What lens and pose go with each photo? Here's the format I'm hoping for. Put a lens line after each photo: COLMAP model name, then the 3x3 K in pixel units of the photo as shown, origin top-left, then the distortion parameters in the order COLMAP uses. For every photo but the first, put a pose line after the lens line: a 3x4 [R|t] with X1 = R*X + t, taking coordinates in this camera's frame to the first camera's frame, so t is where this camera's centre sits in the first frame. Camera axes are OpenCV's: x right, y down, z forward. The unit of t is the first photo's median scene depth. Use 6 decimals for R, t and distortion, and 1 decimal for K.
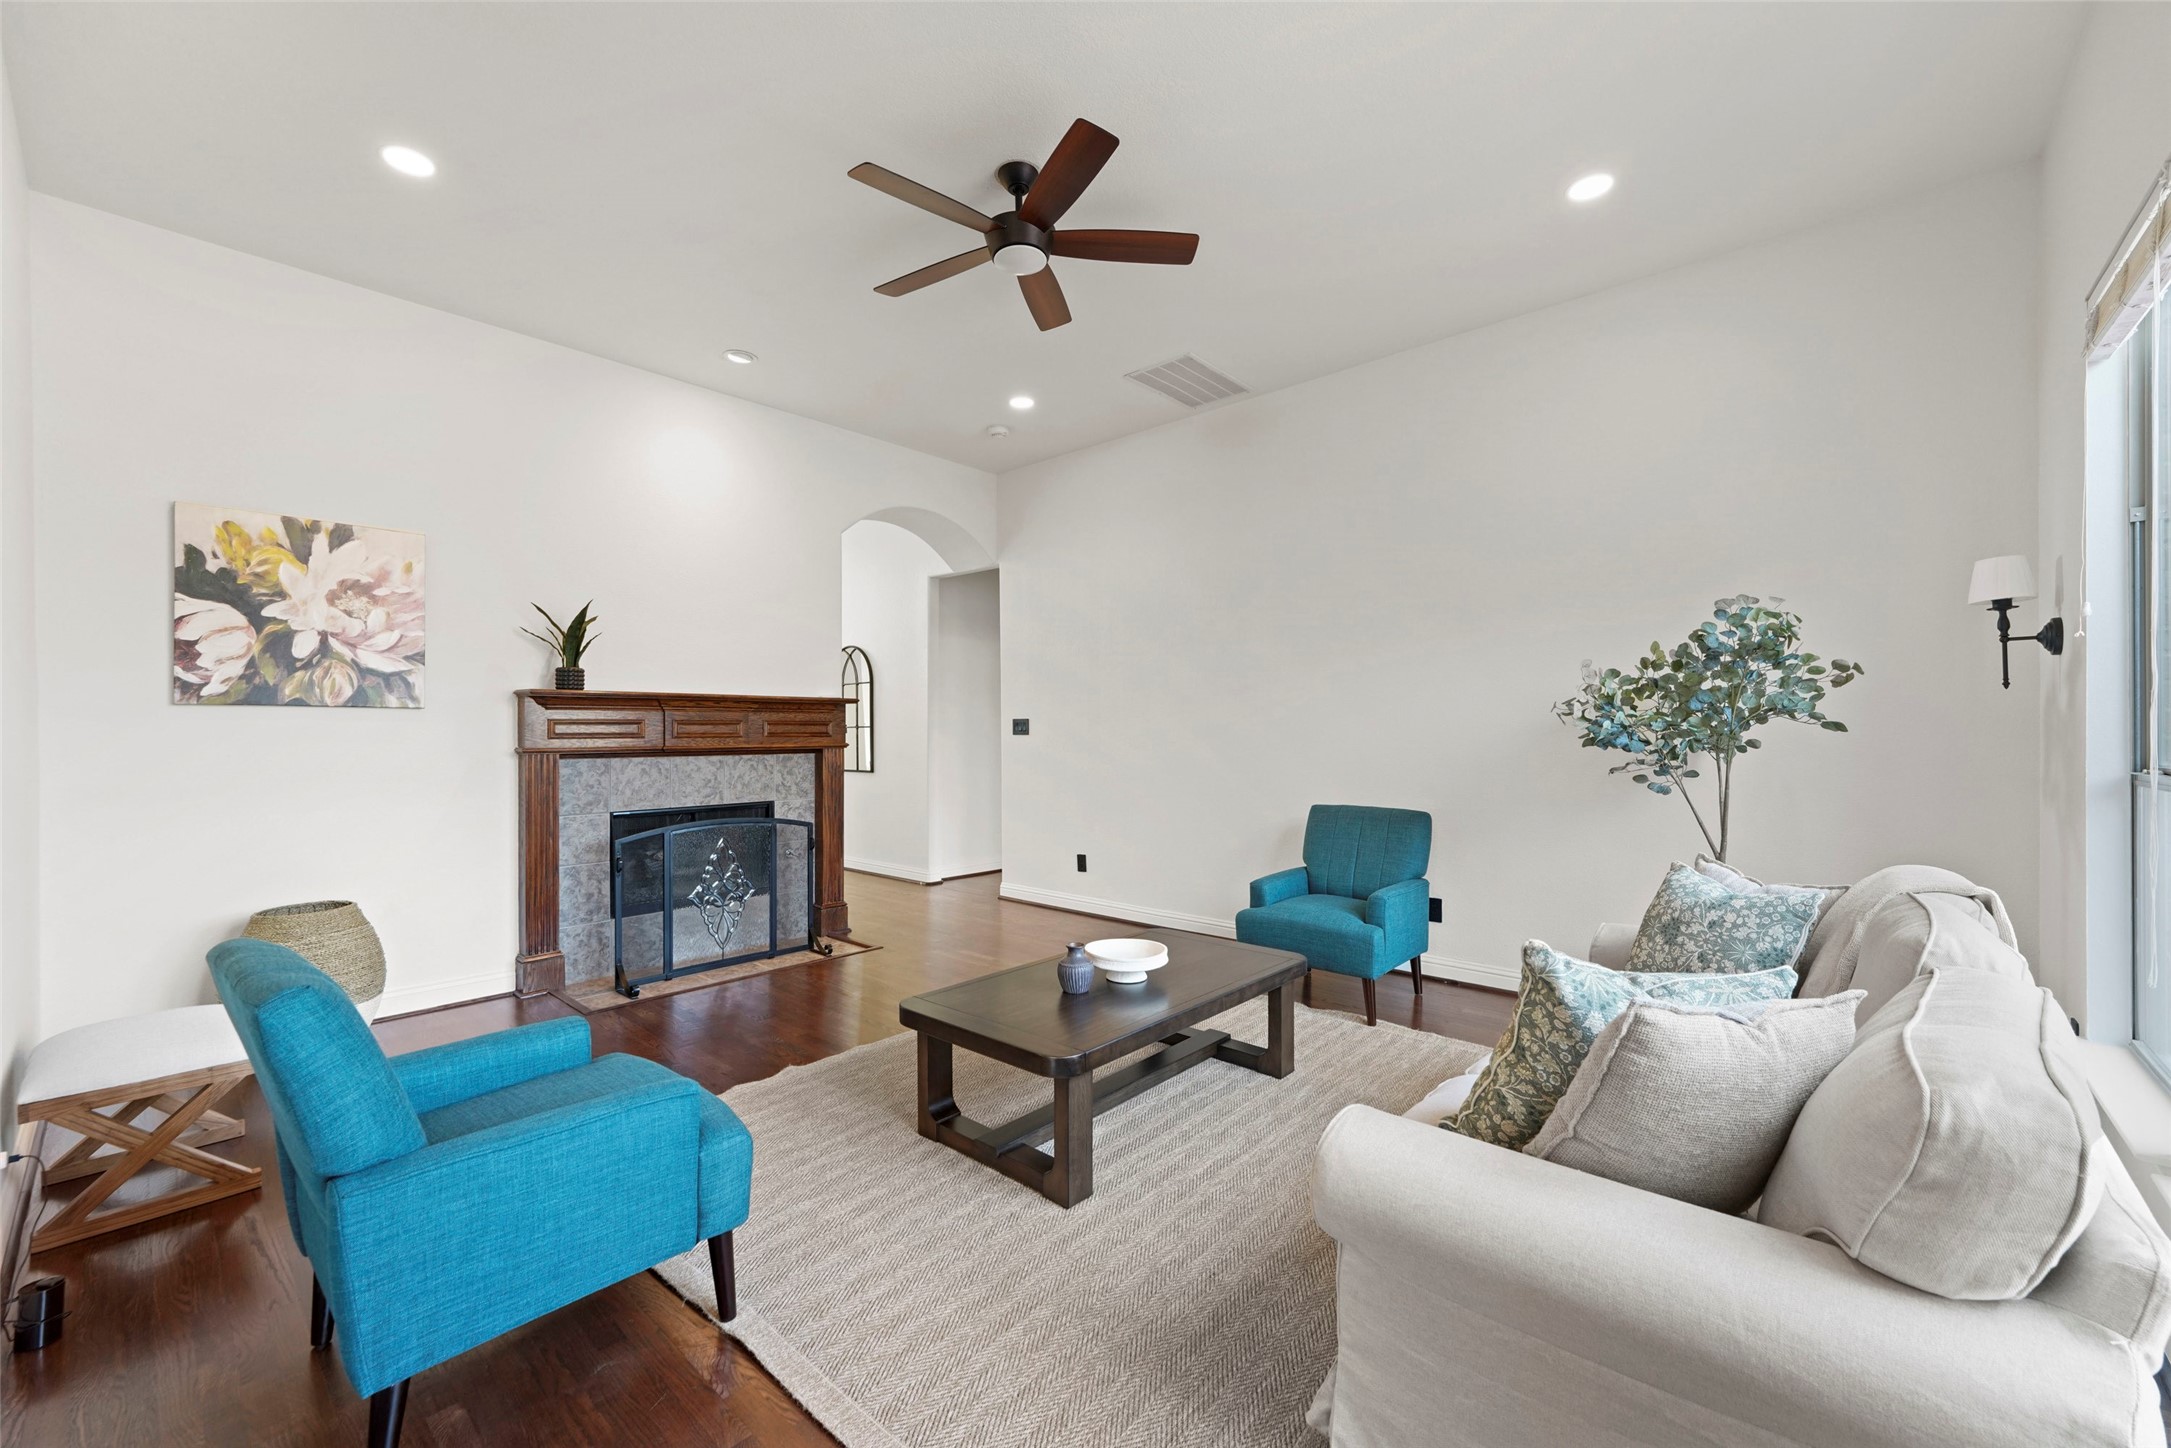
lens RADIAL K [[859.4, 0, 1087.8], [0, 859.4, 733.9], [0, 0, 1]] dist [0.007547, -0.000473]
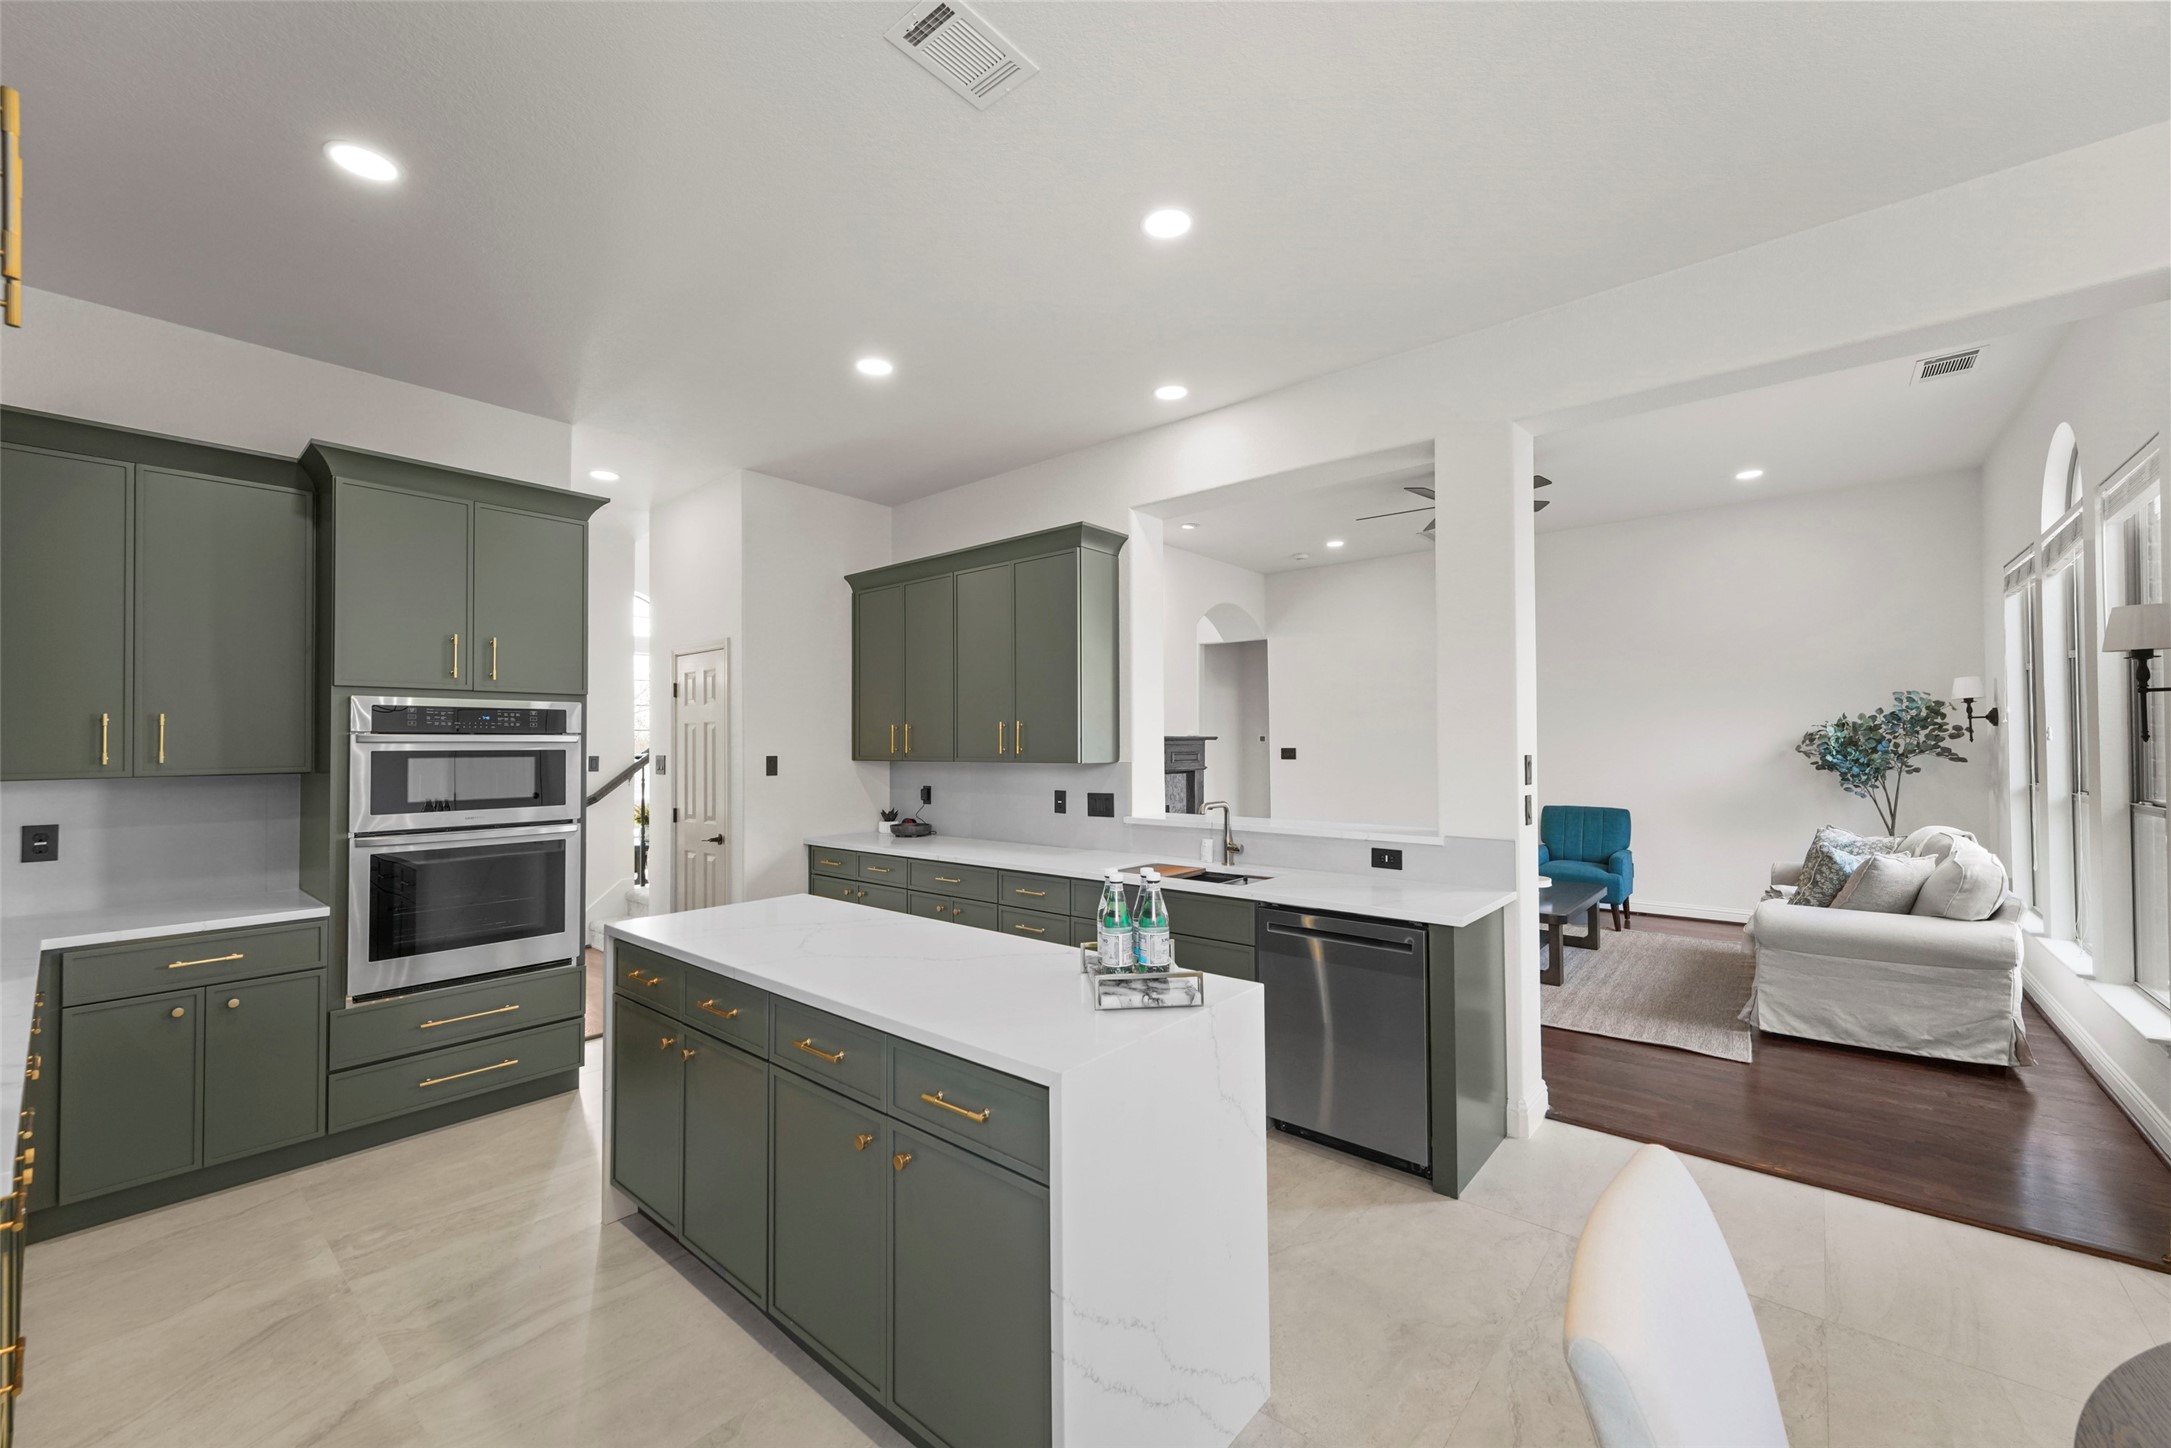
lens RADIAL K [[859.4, 0, 1086.7], [0, 859.4, 729.2], [0, 0, 1]] dist [0.007547, -0.000473]
pose [[0.999578, -0.001076, 0.029019, -1.155689], [0.001694, 0.999772, -0.021290, -0.048468], [-0.028990, 0.021330, 0.999352, -1.043946]]
